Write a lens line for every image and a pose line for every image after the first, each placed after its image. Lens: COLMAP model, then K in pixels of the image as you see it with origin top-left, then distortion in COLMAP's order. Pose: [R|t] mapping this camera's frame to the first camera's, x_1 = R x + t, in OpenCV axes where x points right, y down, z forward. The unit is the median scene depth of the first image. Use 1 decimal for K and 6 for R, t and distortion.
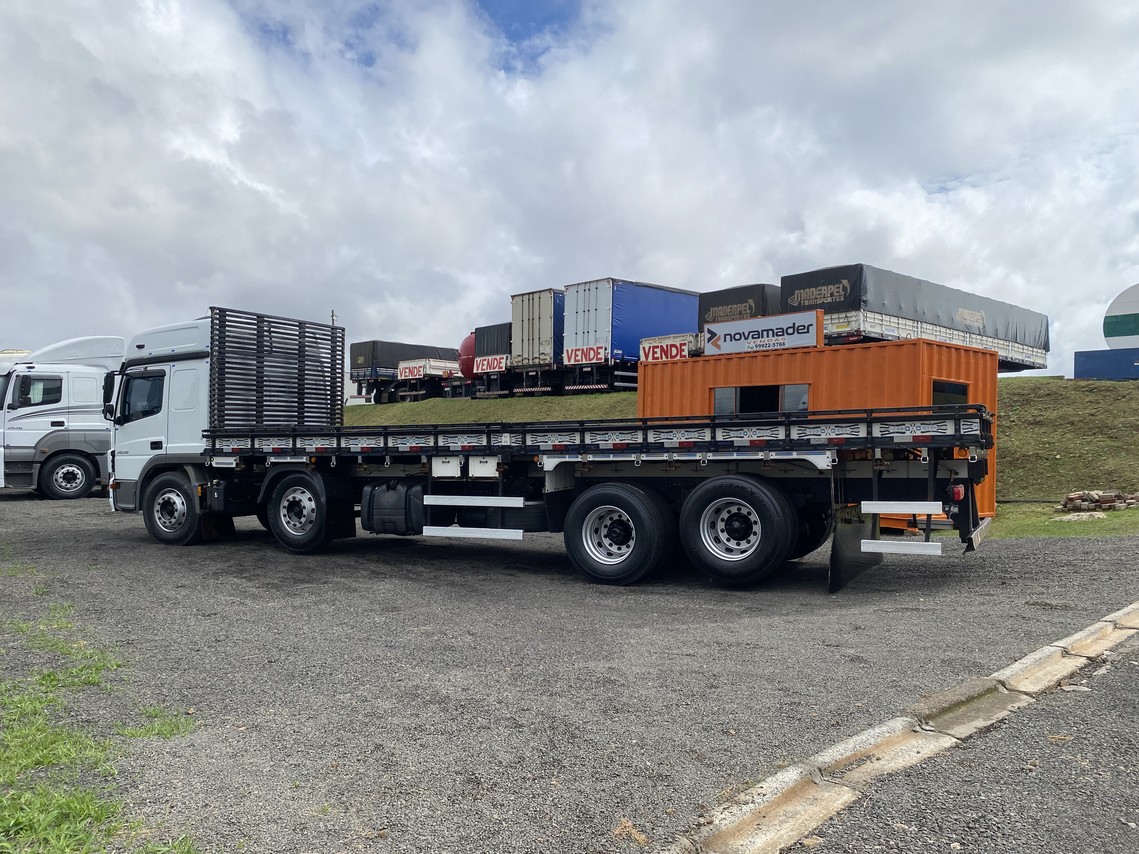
lens RADIAL K [[854.8, 0, 597.5], [0, 854.8, 422.5], [0, 0, 1]] dist [0.118914, -0.237561]
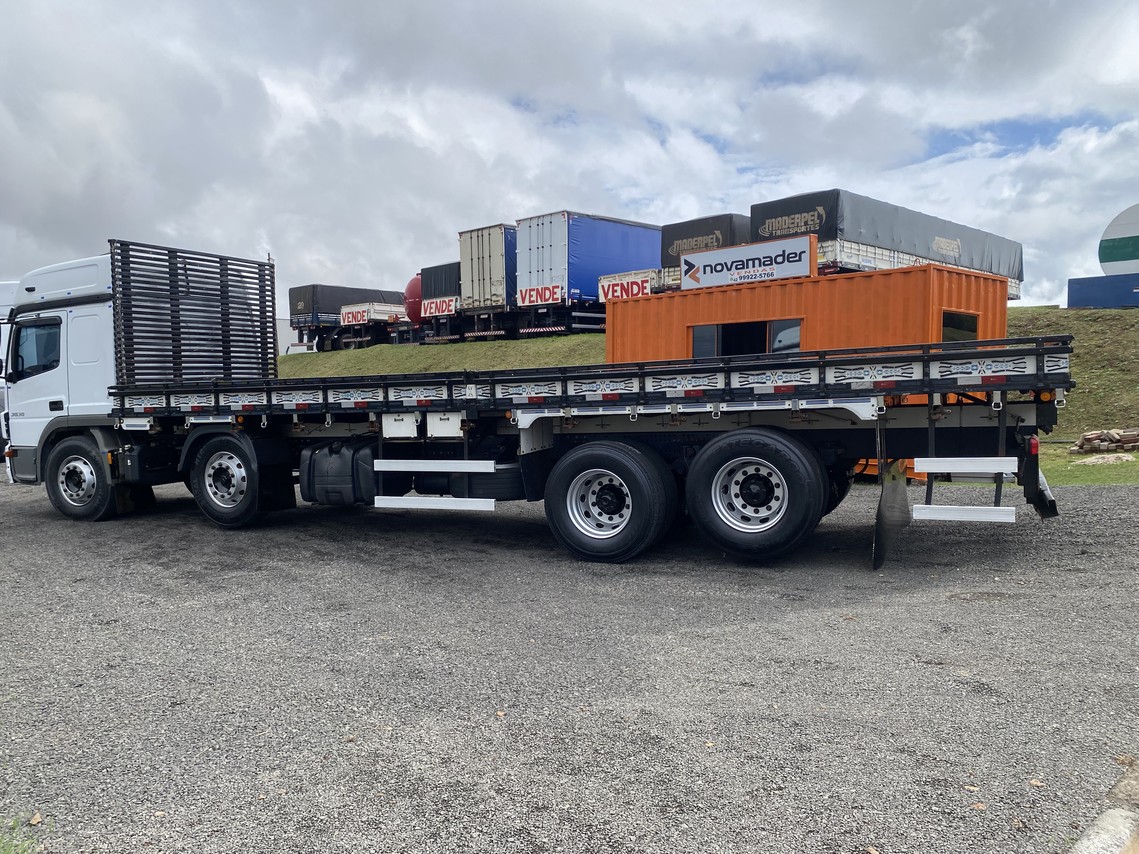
lens RADIAL K [[852.2, 0, 573.3], [0, 852.2, 424.1], [0, 0, 1]] dist [0.079875, -0.110308]
pose [[0.999213, -0.024558, 0.031155, -0.026452], [0.022374, 0.997393, 0.068608, -0.002516], [-0.032758, -0.067857, 0.997157, 0.131463]]
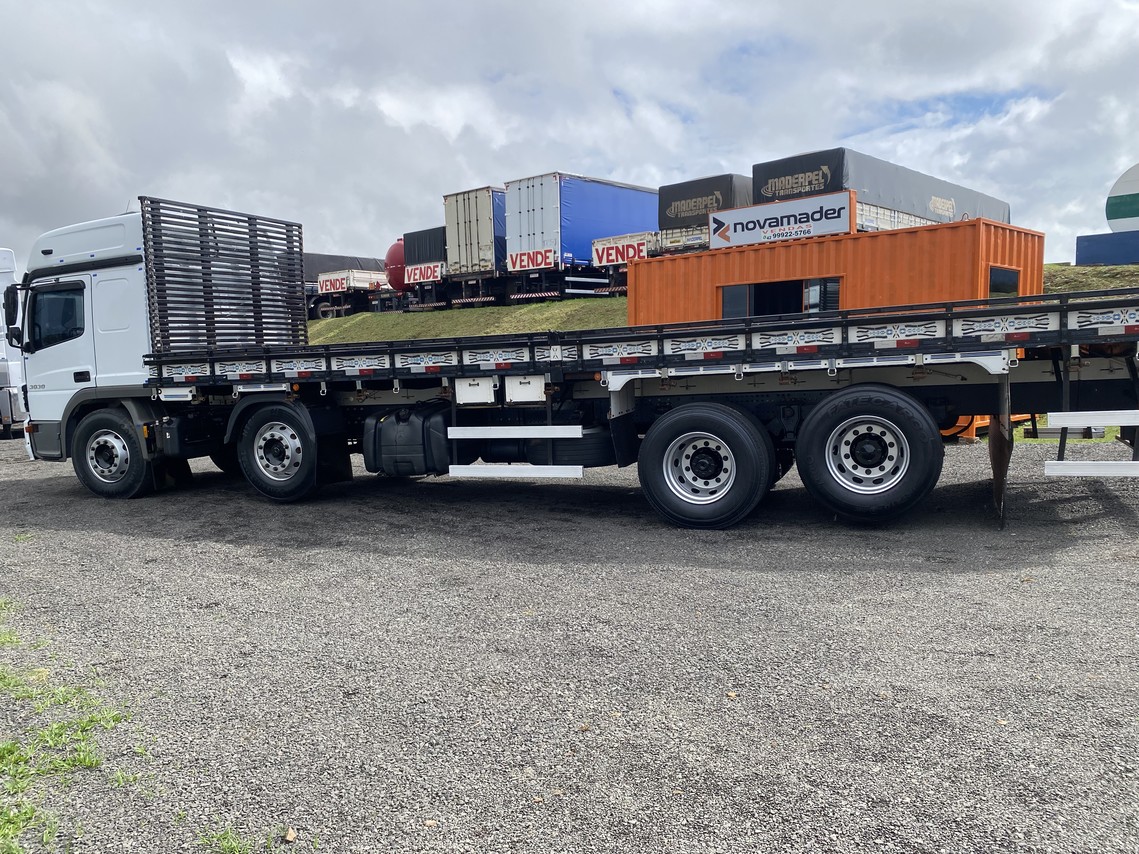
lens RADIAL K [[852.2, 0, 573.3], [0, 852.2, 424.1], [0, 0, 1]] dist [0.079875, -0.110308]
pose [[0.995992, -0.044390, 0.077655, -0.119746], [0.036002, 0.993686, 0.106266, 0.001575], [-0.081882, -0.103044, 0.991301, 0.166635]]
